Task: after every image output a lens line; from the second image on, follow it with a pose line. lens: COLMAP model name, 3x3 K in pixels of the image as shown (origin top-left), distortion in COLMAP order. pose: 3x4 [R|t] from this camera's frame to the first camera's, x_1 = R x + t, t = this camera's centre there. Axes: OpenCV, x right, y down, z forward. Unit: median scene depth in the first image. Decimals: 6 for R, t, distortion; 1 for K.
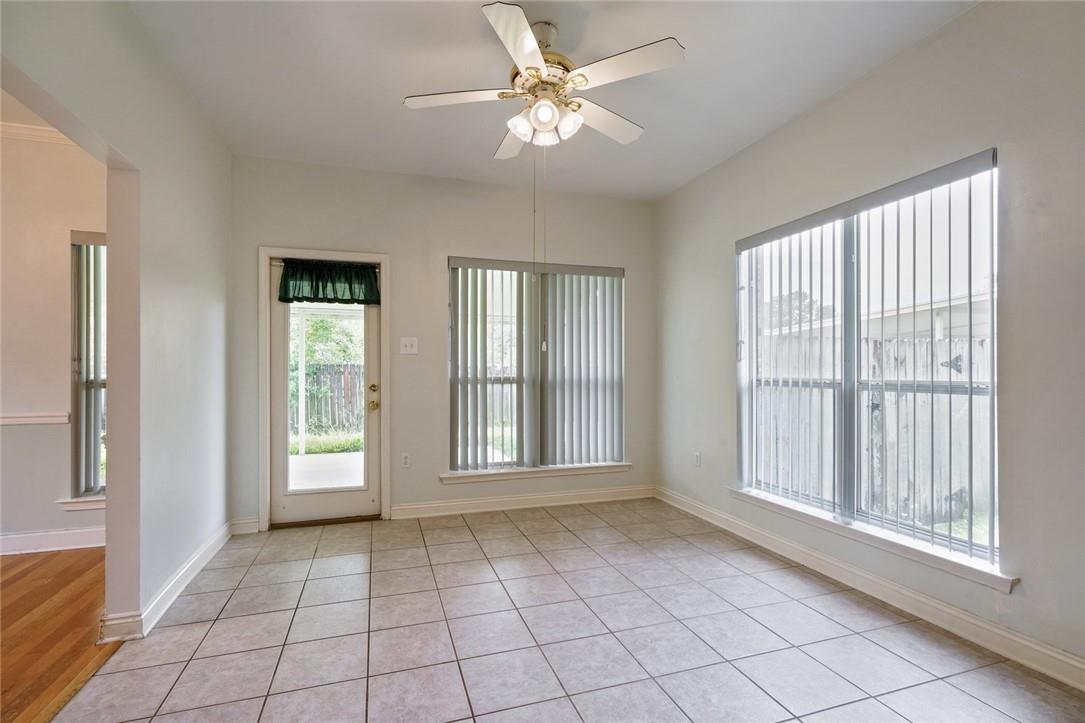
lens RADIAL K [[522.9, 0, 542.5], [0, 522.9, 361.5], [0, 0, 1]] dist [0.000083, 0.000008]
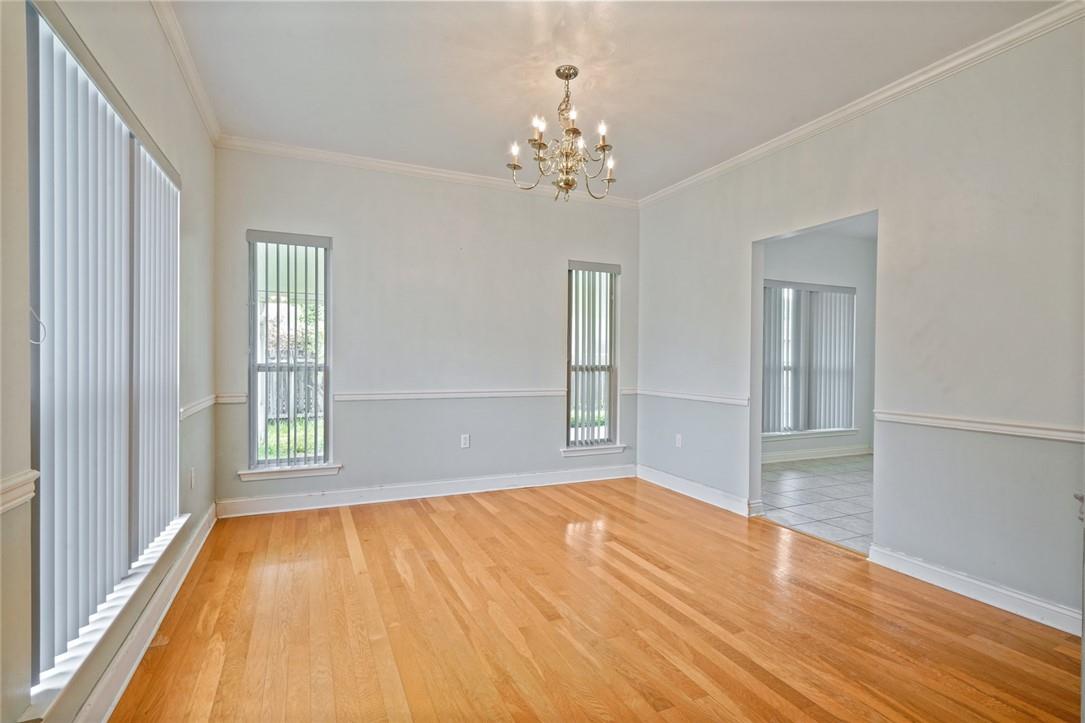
lens RADIAL K [[520.0, 0, 536.0], [0, 520.0, 358.3], [0, 0, 1]] dist [0.002455, 0.000253]
pose [[0.995152, 0.008798, 0.097954, -0.842885], [-0.010242, 0.999846, 0.014244, -0.003041], [-0.097813, -0.015178, 0.995089, -0.297005]]
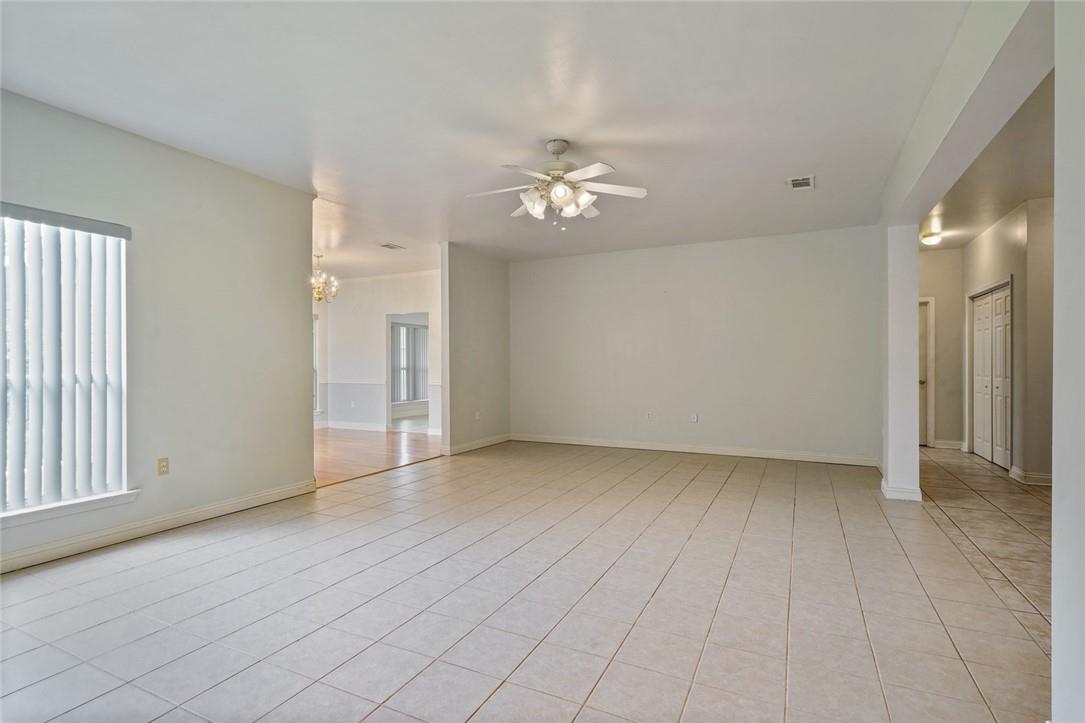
lens RADIAL K [[520.0, 0, 536.0], [0, 520.0, 358.3], [0, 0, 1]] dist [0.002455, 0.000253]
pose [[0.709450, 0.001074, 0.704755, -1.393313], [-0.003418, 0.999992, 0.001916, -0.021181], [-0.704747, -0.003768, 0.709448, -1.275151]]
